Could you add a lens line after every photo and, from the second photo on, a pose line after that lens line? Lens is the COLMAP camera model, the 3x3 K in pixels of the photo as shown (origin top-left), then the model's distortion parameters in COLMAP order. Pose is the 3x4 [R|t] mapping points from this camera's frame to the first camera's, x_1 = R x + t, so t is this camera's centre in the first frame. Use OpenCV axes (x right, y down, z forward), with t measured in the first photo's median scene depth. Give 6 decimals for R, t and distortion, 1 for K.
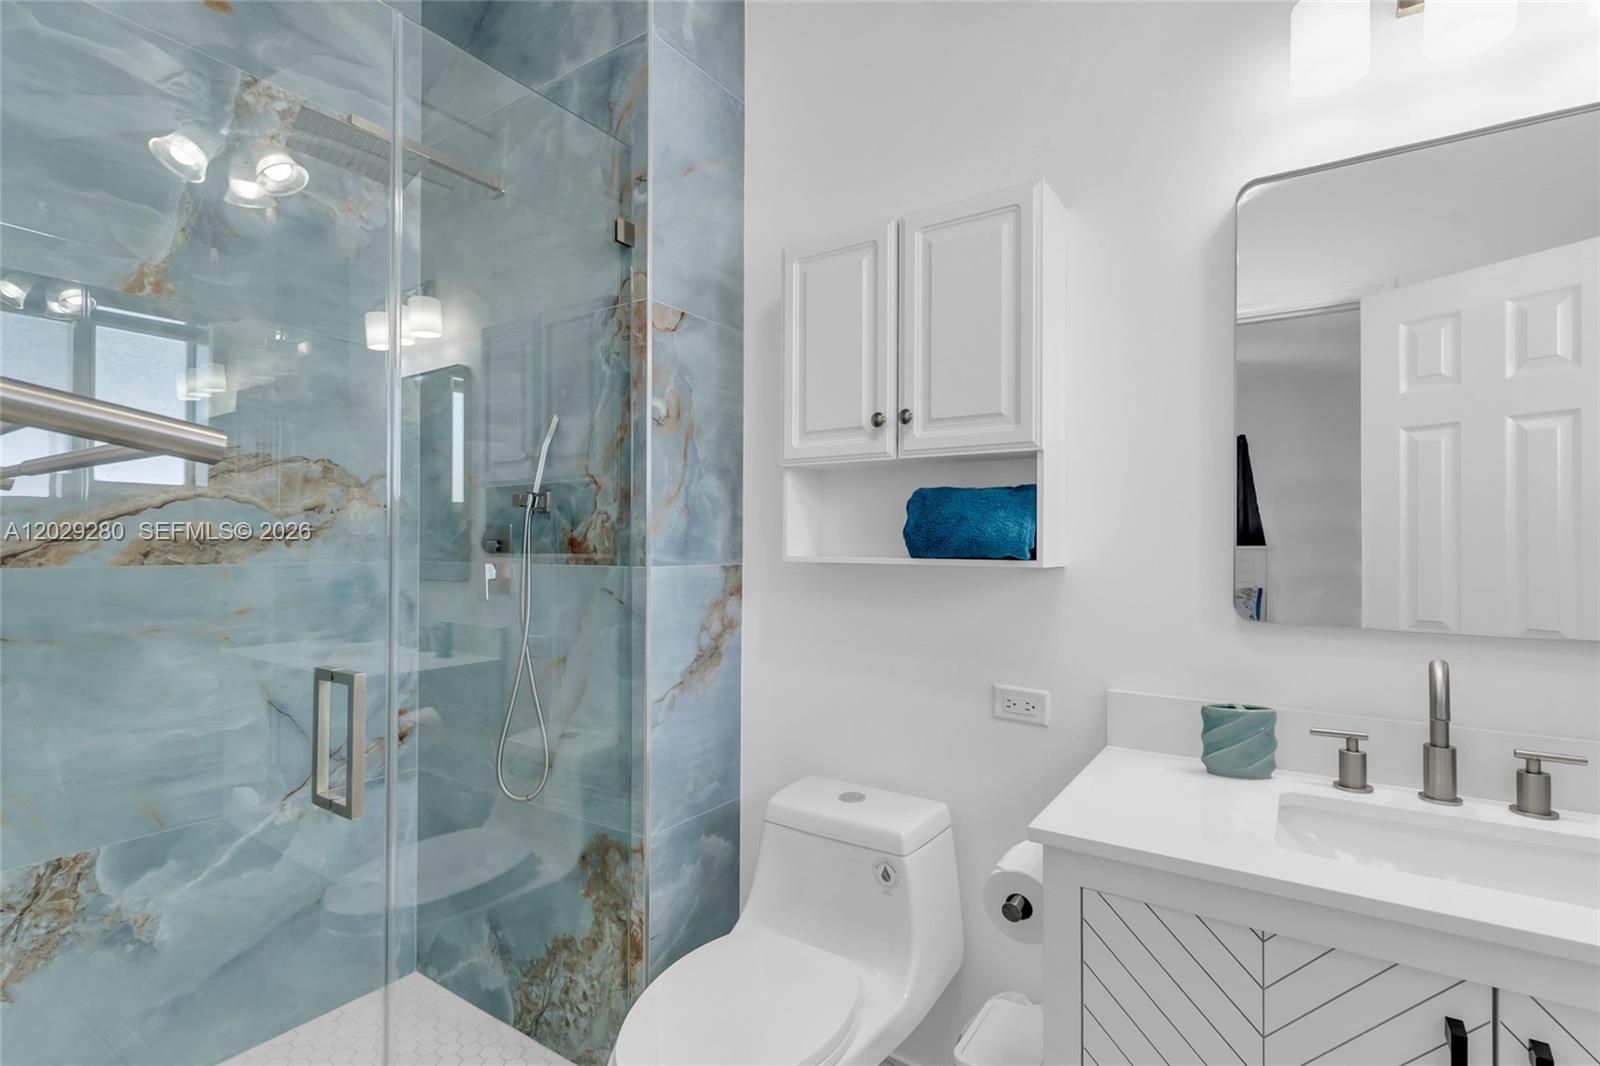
lens RADIAL K [[772.1, 0, 800.0], [0, 772.1, 533.0], [0, 0, 1]] dist [0.002976, -0.000058]
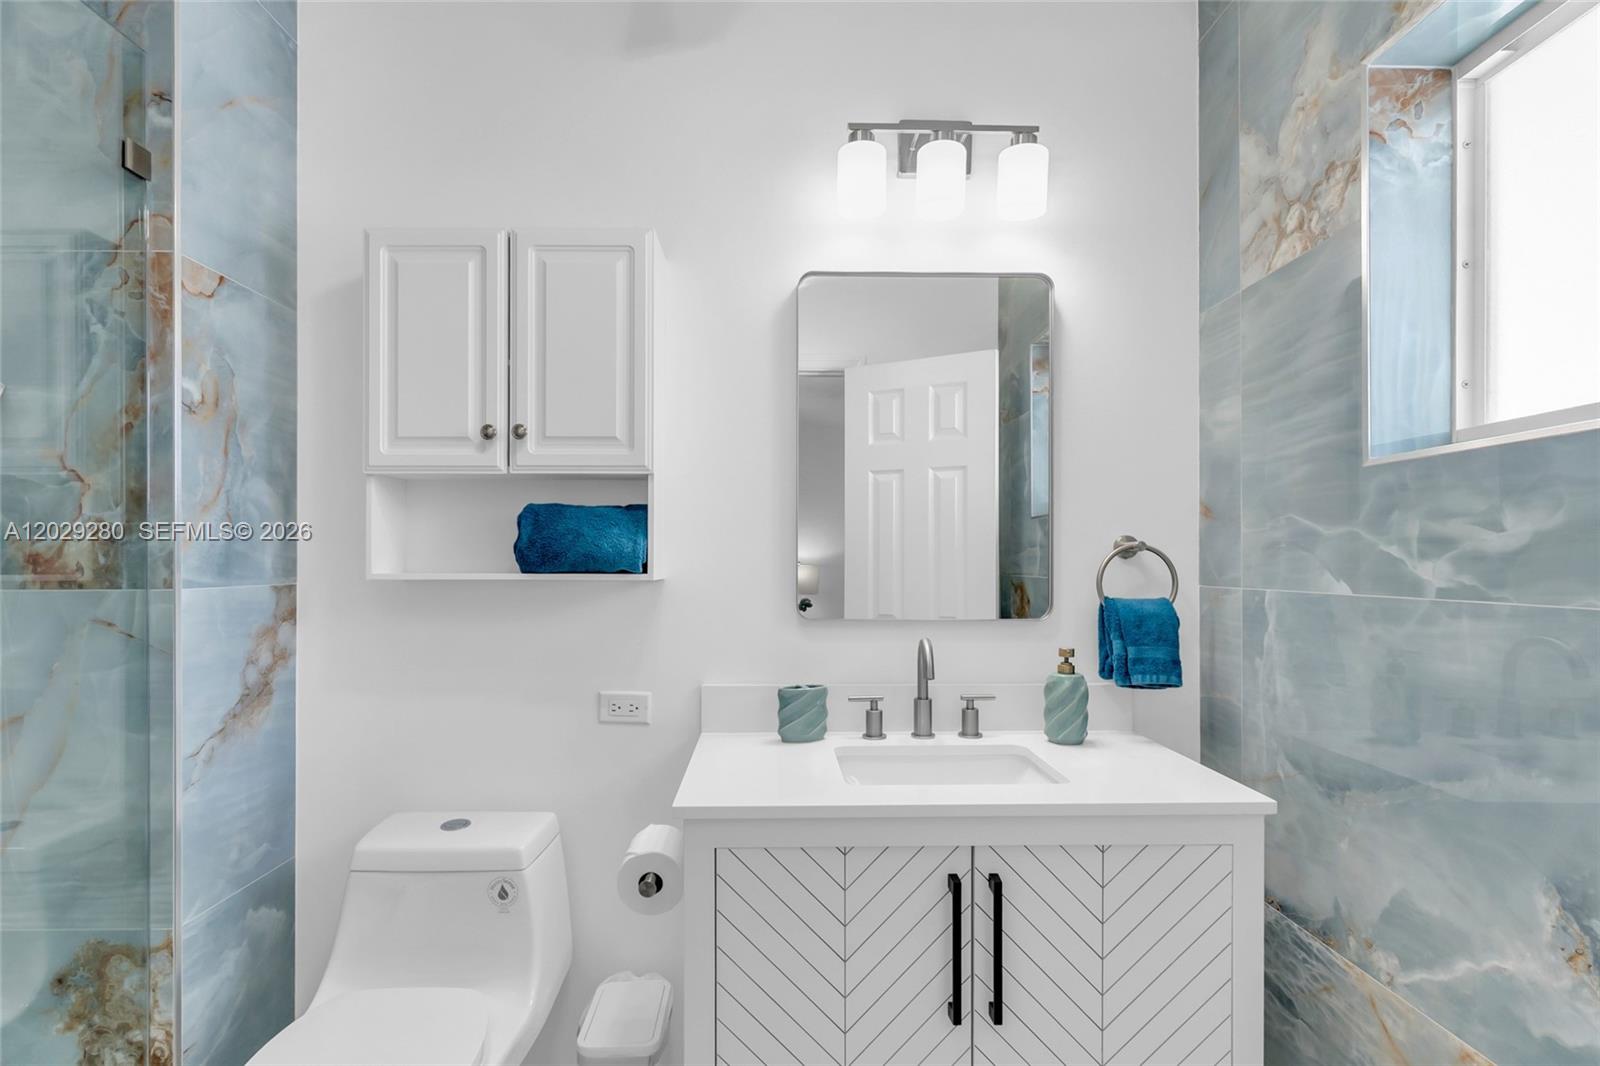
lens RADIAL K [[783.1, 0, 791.8], [0, 783.1, 553.1], [0, 0, 1]] dist [0.001885, 0.000523]
pose [[0.814629, 0.000667, 0.579981, -0.158256], [-0.004343, 0.999978, 0.004950, -0.000294], [-0.579965, -0.006551, 0.814615, -0.028521]]
